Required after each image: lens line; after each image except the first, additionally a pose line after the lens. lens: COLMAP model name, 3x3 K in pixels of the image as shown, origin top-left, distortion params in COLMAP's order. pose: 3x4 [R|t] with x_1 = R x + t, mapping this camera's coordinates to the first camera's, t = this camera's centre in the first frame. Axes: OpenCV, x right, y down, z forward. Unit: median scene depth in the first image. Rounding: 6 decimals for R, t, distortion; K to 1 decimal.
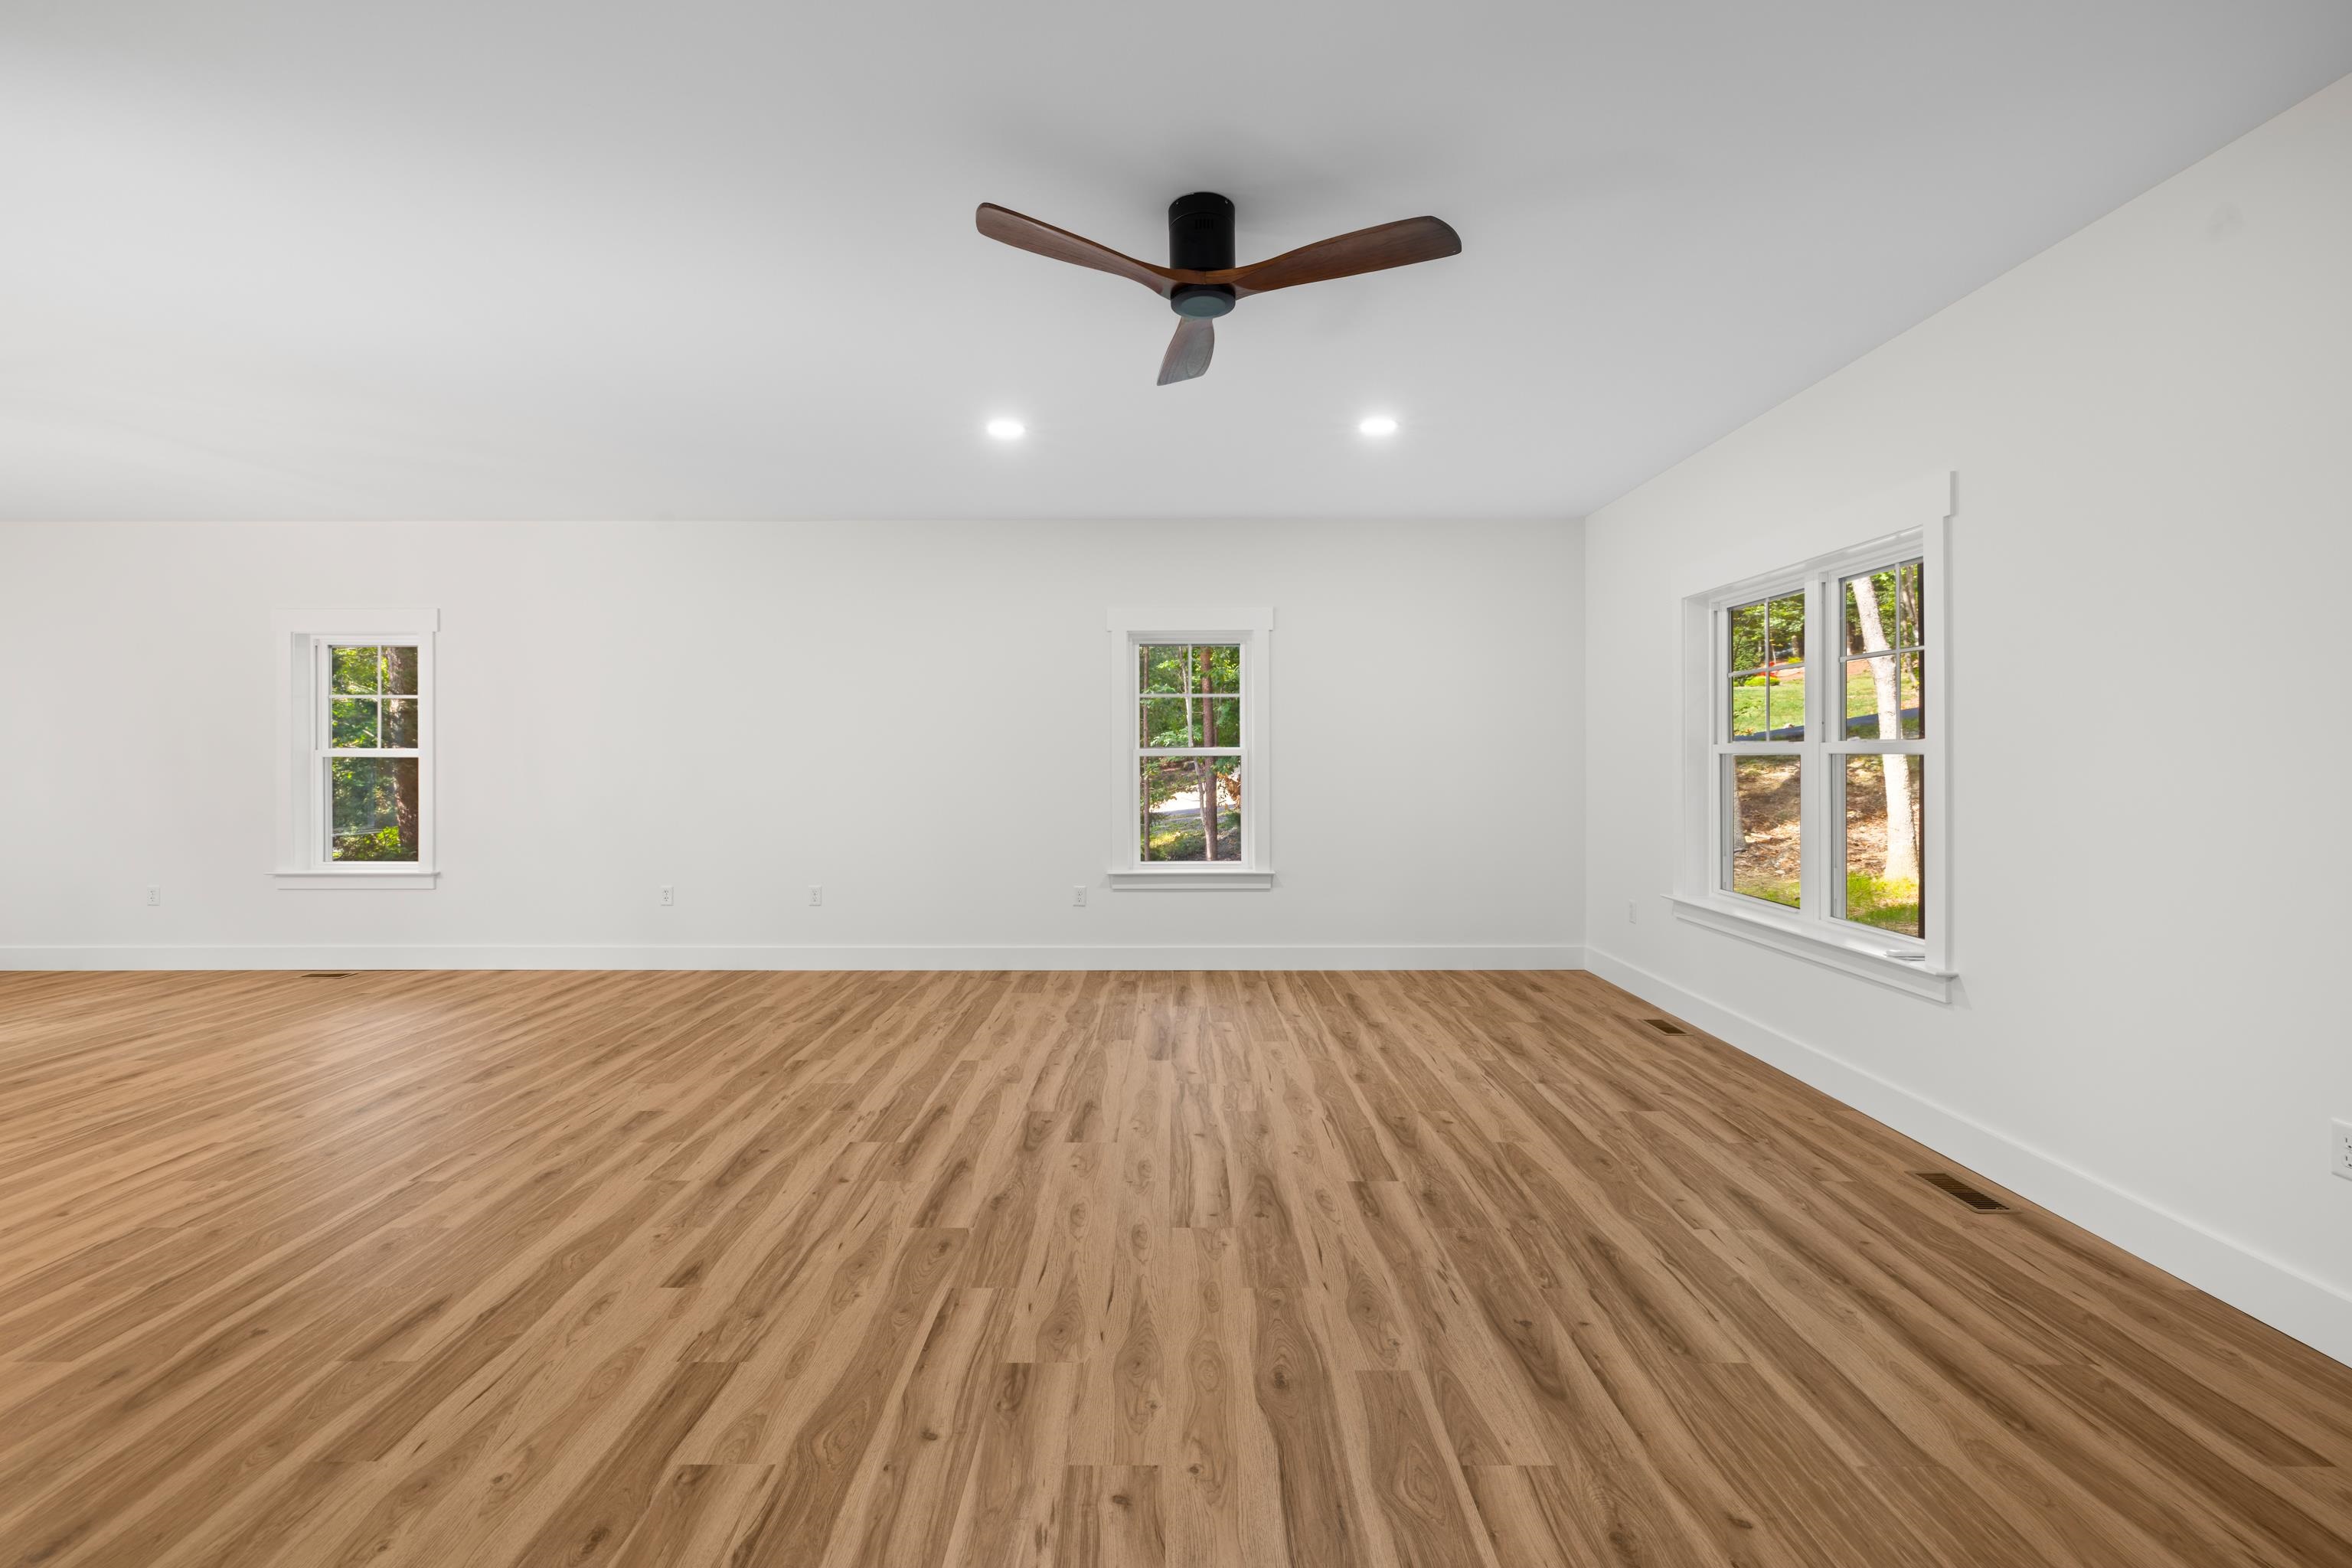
lens RADIAL K [[996.1, 0, 1166.5], [0, 996.1, 758.0], [0, 0, 1]] dist [0.001149, 0.000306]
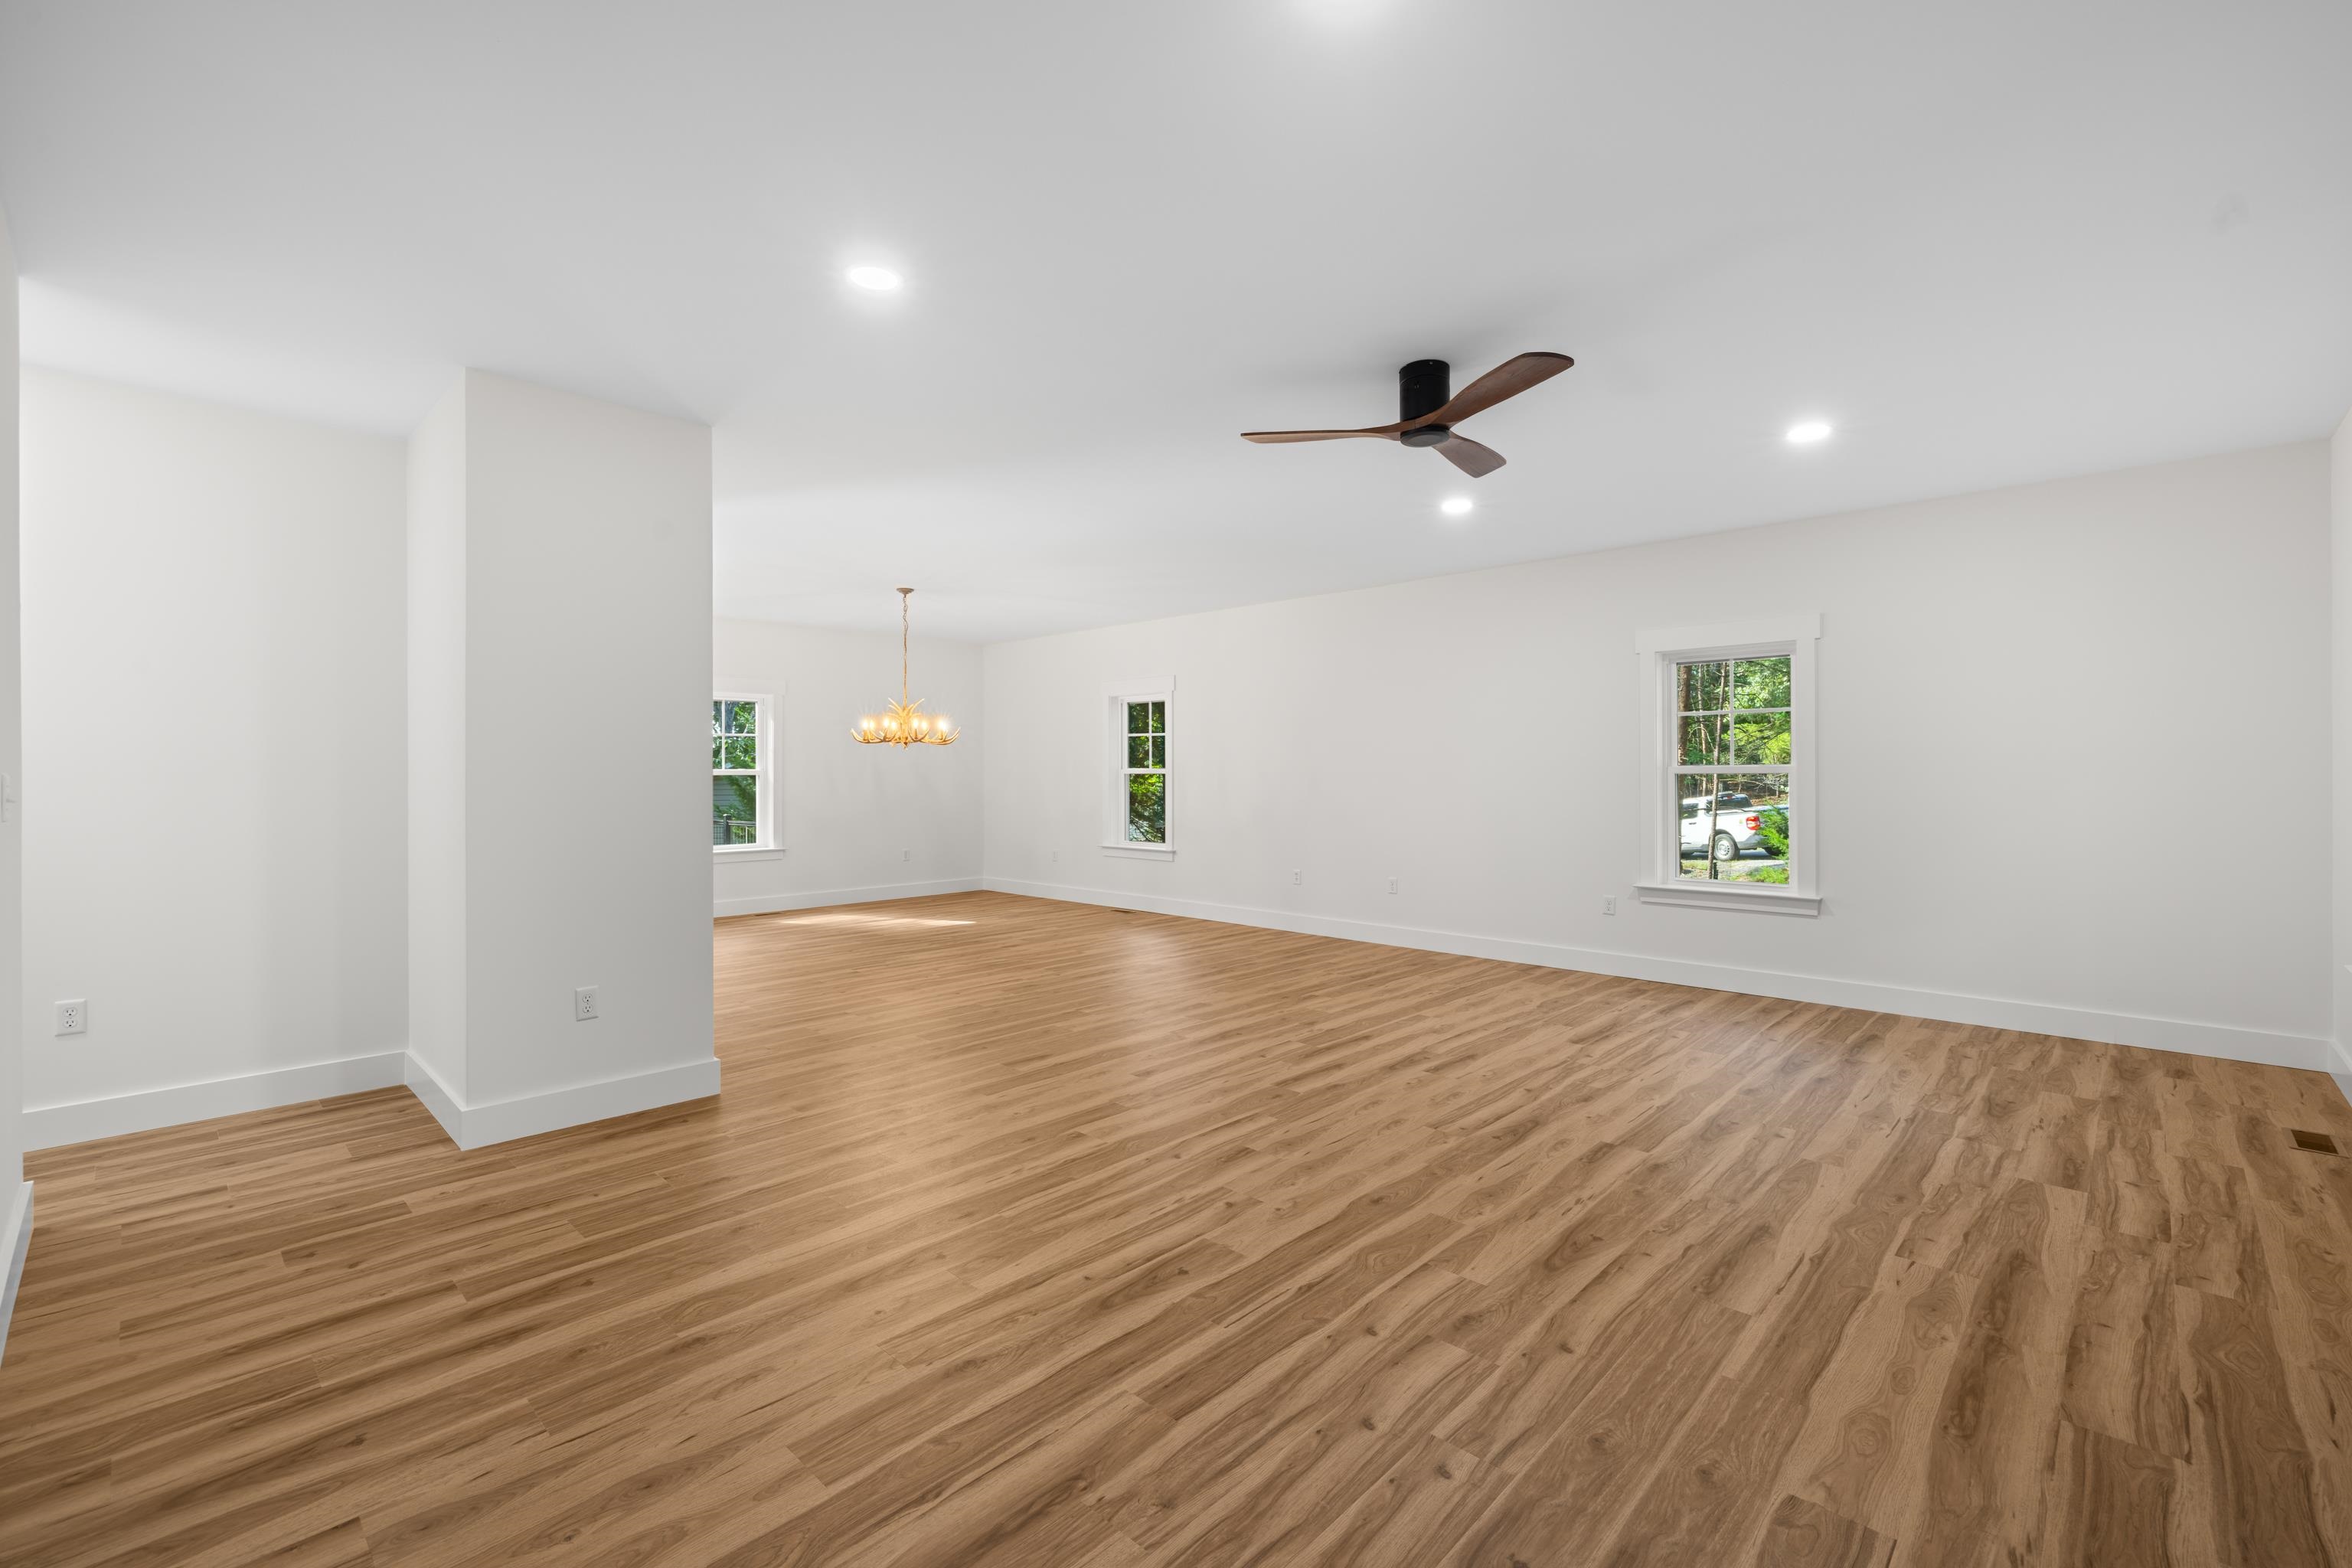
lens RADIAL K [[996.6, 0, 1176.0], [0, 996.6, 784.0], [0, 0, 1]] dist [0.002028, 0.000032]
pose [[0.725922, 0.008204, -0.687728, 0.653611], [-0.001298, 0.999943, 0.010559, -0.004148], [0.687776, -0.006773, 0.725891, -0.194932]]
